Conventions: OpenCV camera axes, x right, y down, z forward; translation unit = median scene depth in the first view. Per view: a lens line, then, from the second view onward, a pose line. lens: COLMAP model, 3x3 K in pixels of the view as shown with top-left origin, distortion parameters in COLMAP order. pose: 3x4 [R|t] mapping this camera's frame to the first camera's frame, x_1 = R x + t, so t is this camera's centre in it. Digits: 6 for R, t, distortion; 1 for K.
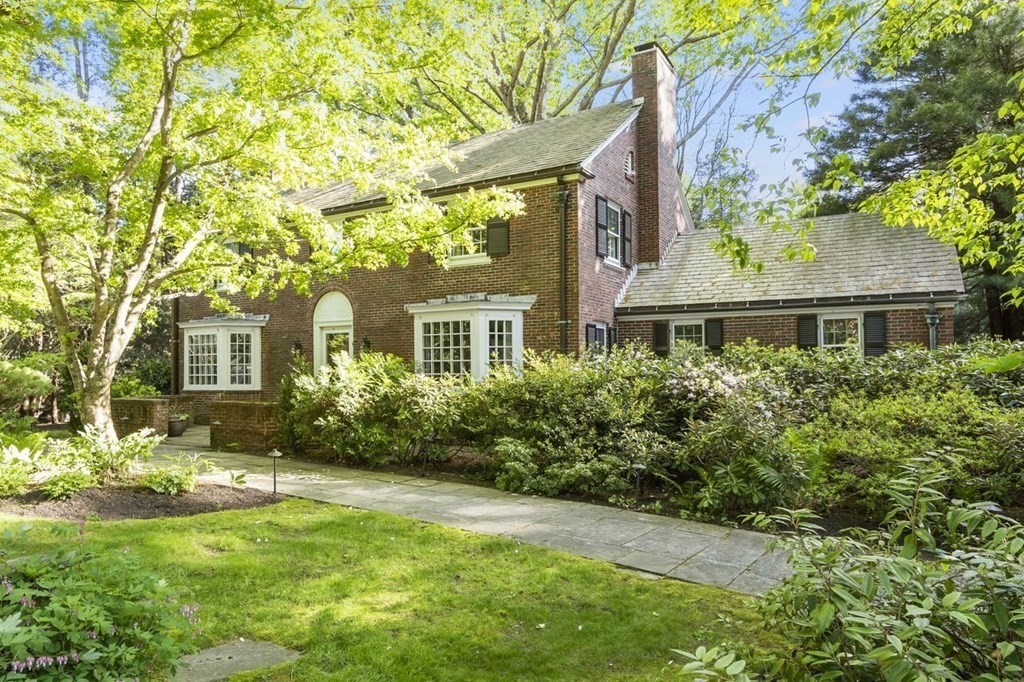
lens RADIAL K [[453.8, 0, 512.4], [0, 453.8, 324.2], [0, 0, 1]] dist [-0.000616, -0.000314]
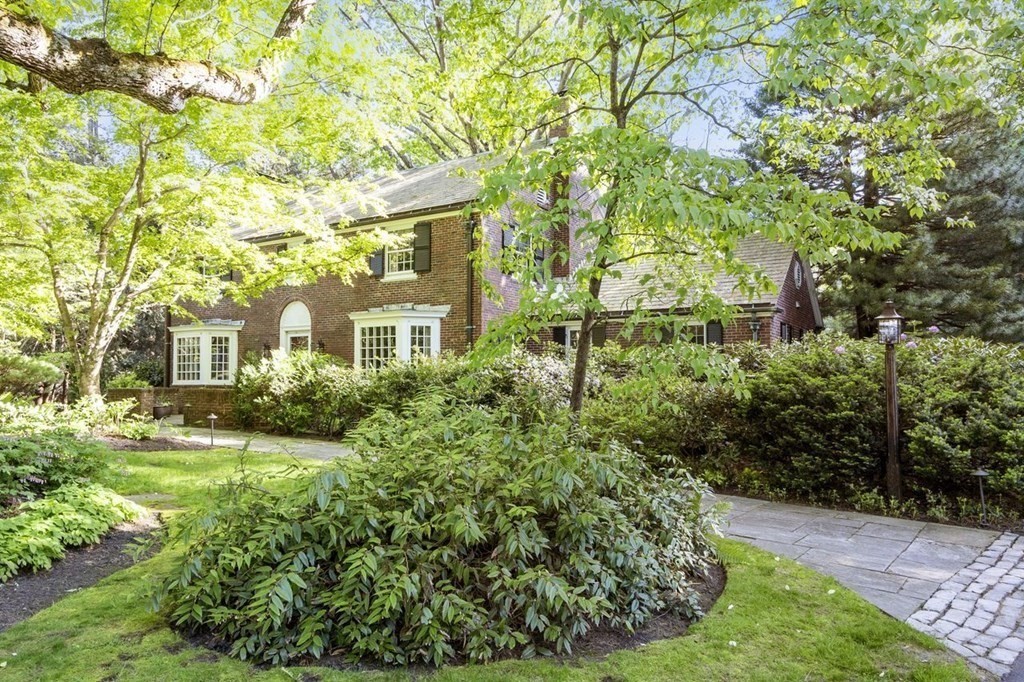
lens RADIAL K [[461.3, 0, 511.2], [0, 461.3, 326.7], [0, 0, 1]] dist [0.002017, -0.000065]
pose [[0.999666, 0.004503, -0.025445, 0.247343], [-0.004810, 0.999917, -0.011988, 0.007806], [0.025389, 0.012106, 0.999604, -0.235770]]
